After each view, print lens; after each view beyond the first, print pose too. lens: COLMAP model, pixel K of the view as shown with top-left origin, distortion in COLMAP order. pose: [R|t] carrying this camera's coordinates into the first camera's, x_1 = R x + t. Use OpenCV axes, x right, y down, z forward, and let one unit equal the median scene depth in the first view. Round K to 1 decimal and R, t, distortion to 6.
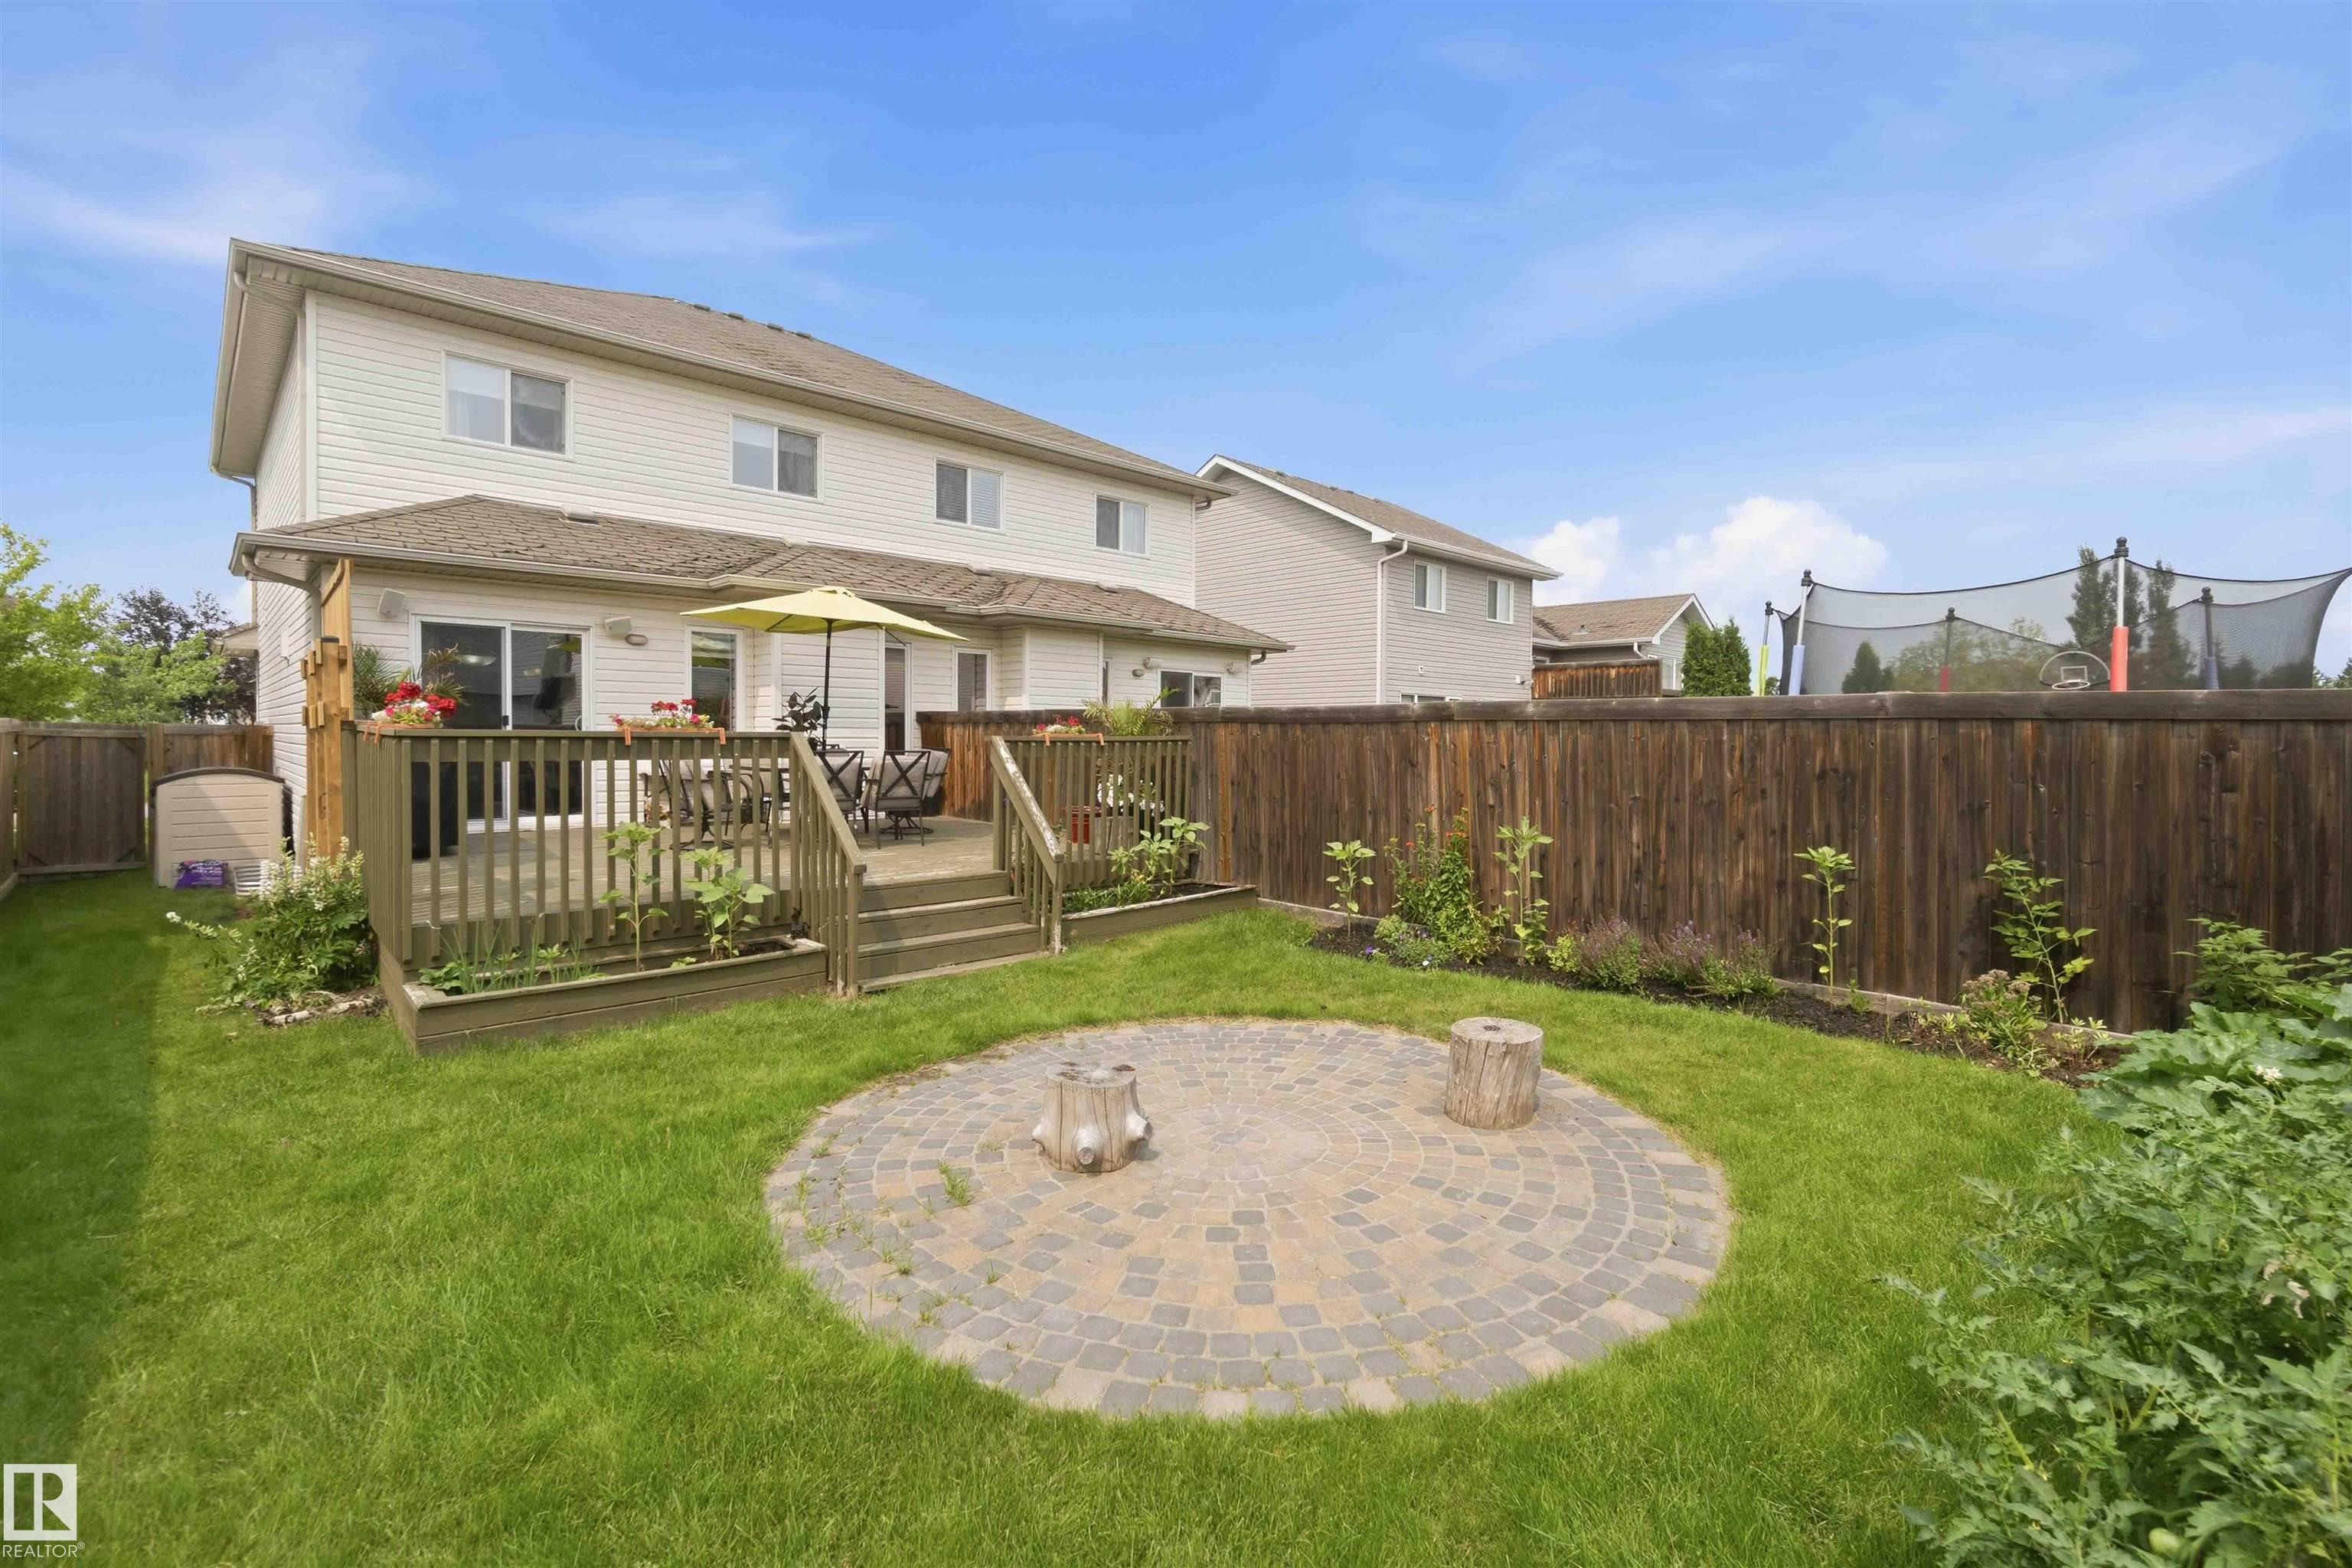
lens RADIAL K [[1039.4, 0, 1140.0], [0, 1039.4, 725.4], [0, 0, 1]] dist [-0.002223, -0.000442]
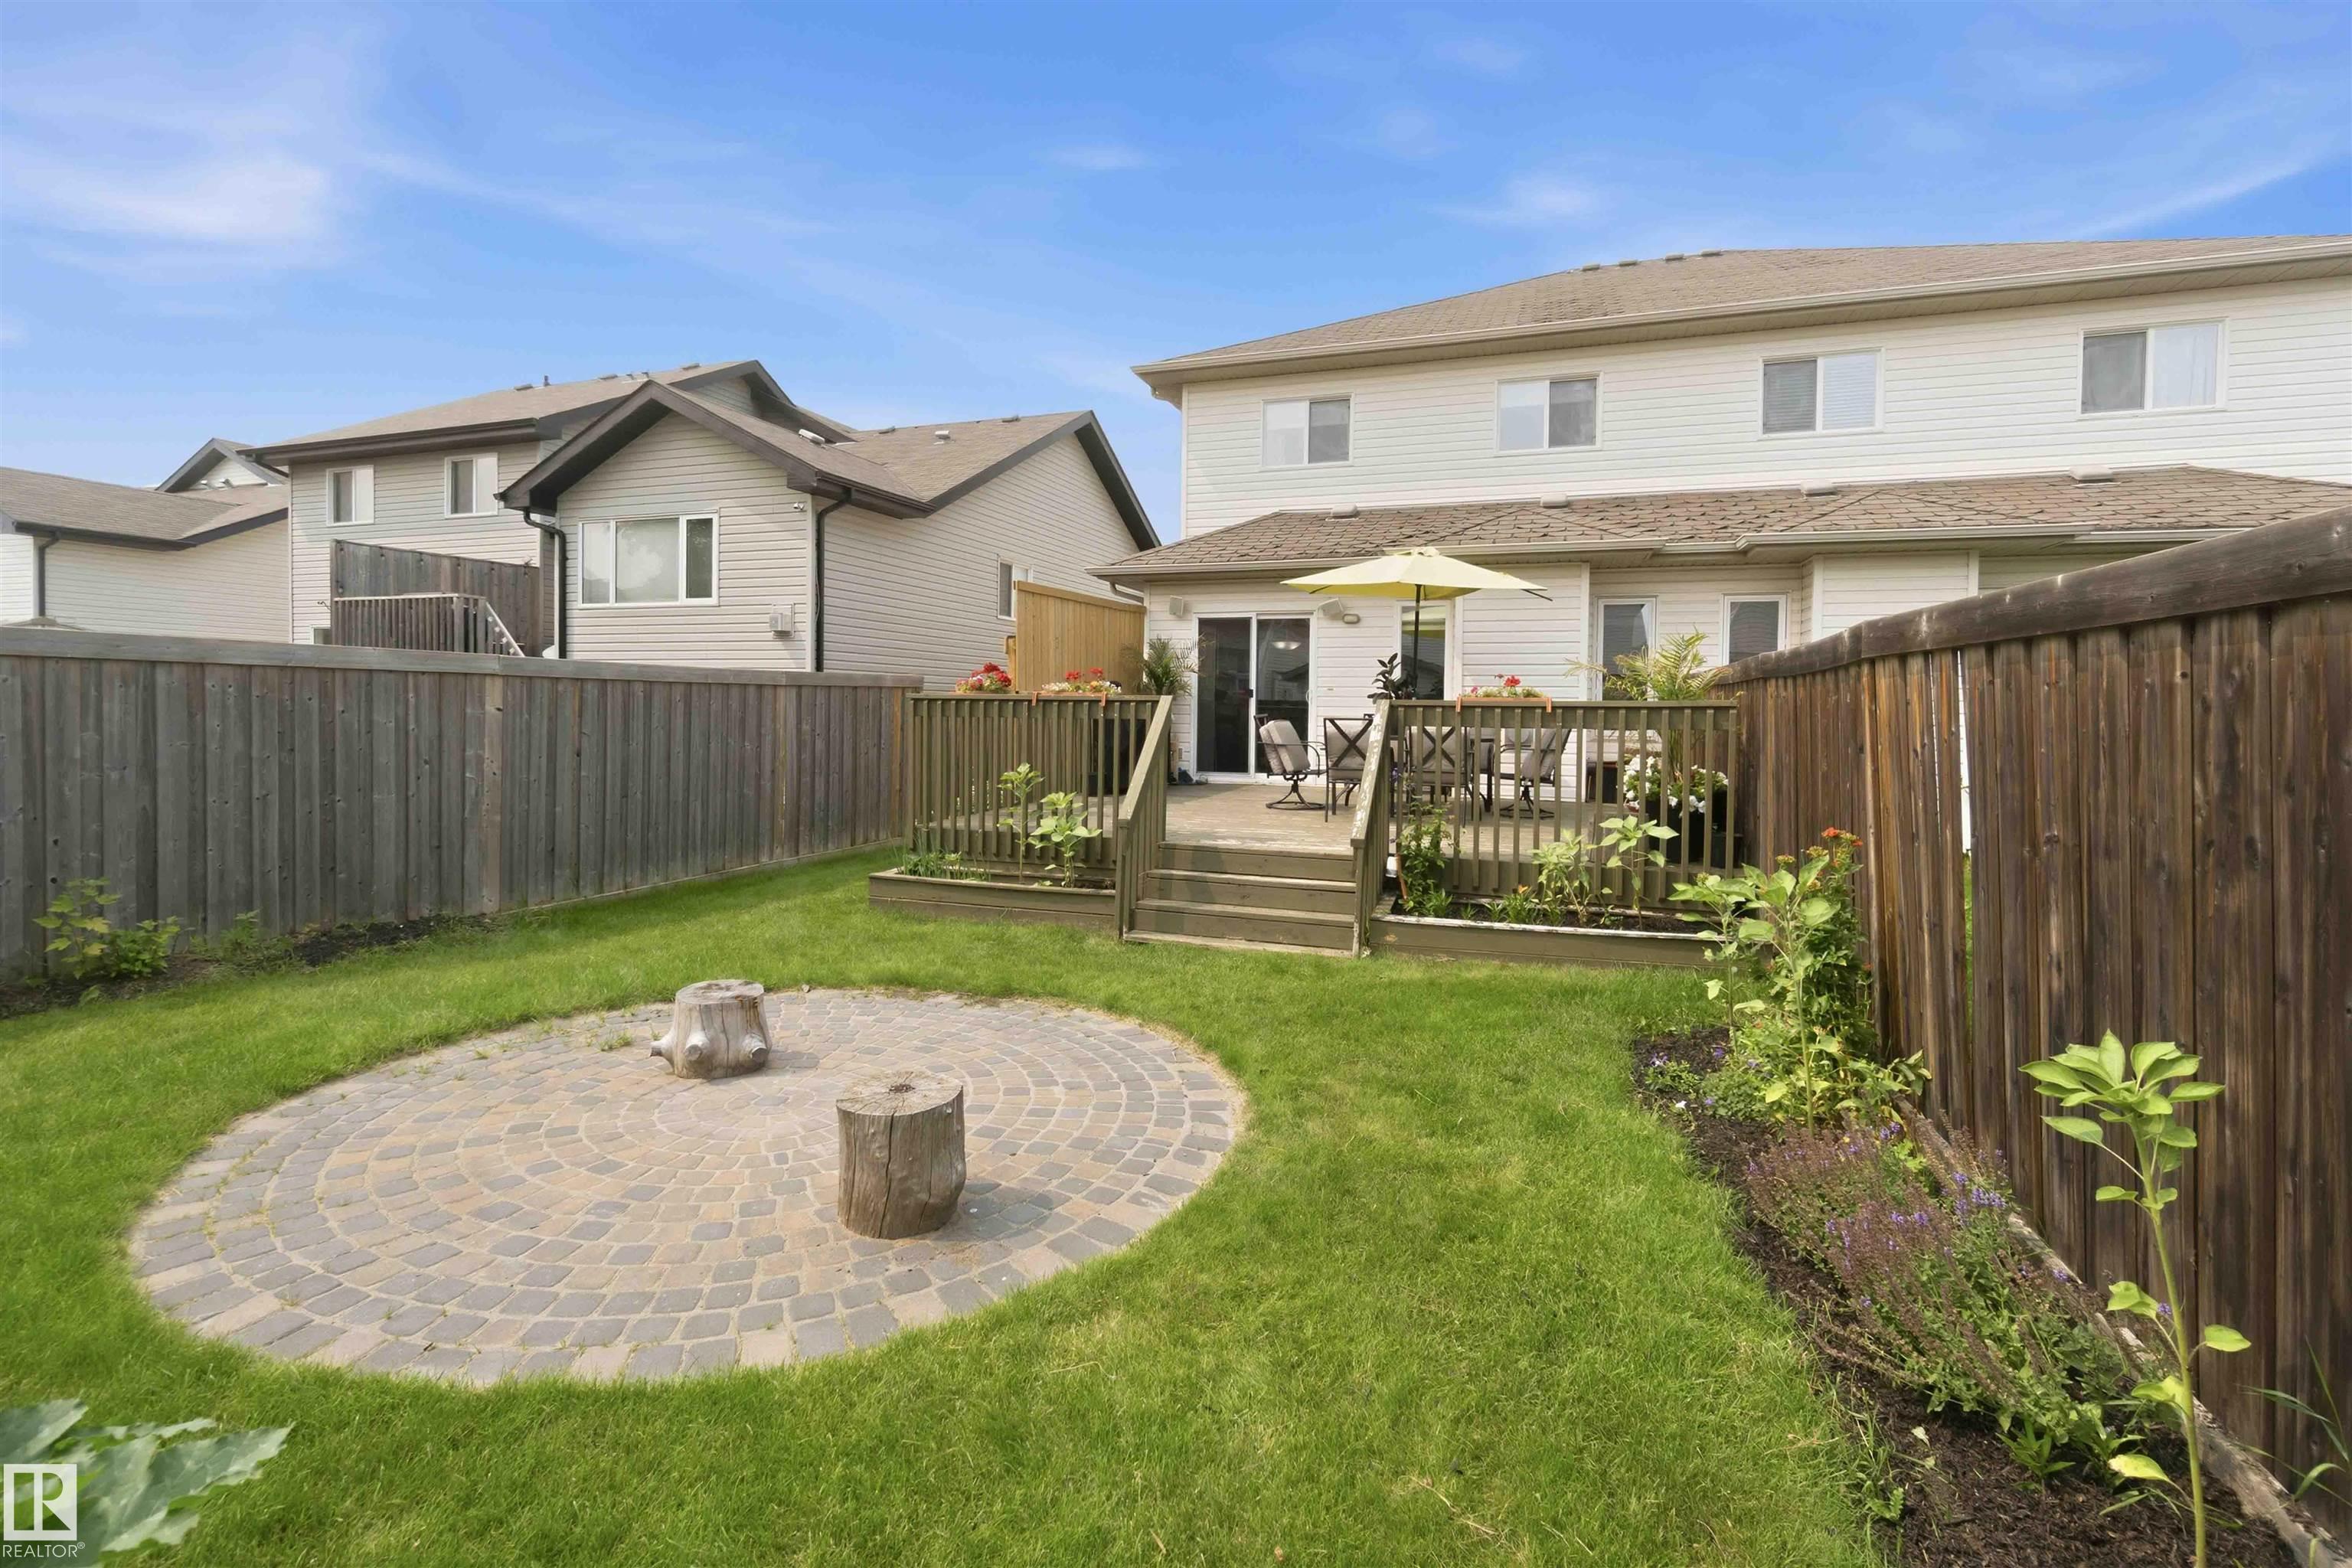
lens RADIAL K [[1039.4, 0, 1168.5], [0, 1039.4, 714.7], [0, 0, 1]] dist [-0.002223, -0.000442]
pose [[0.461317, 0.003151, -0.887230, 0.428750], [0.001043, 0.999991, 0.004094, 0.014565], [0.887235, -0.002814, 0.461310, 0.343410]]
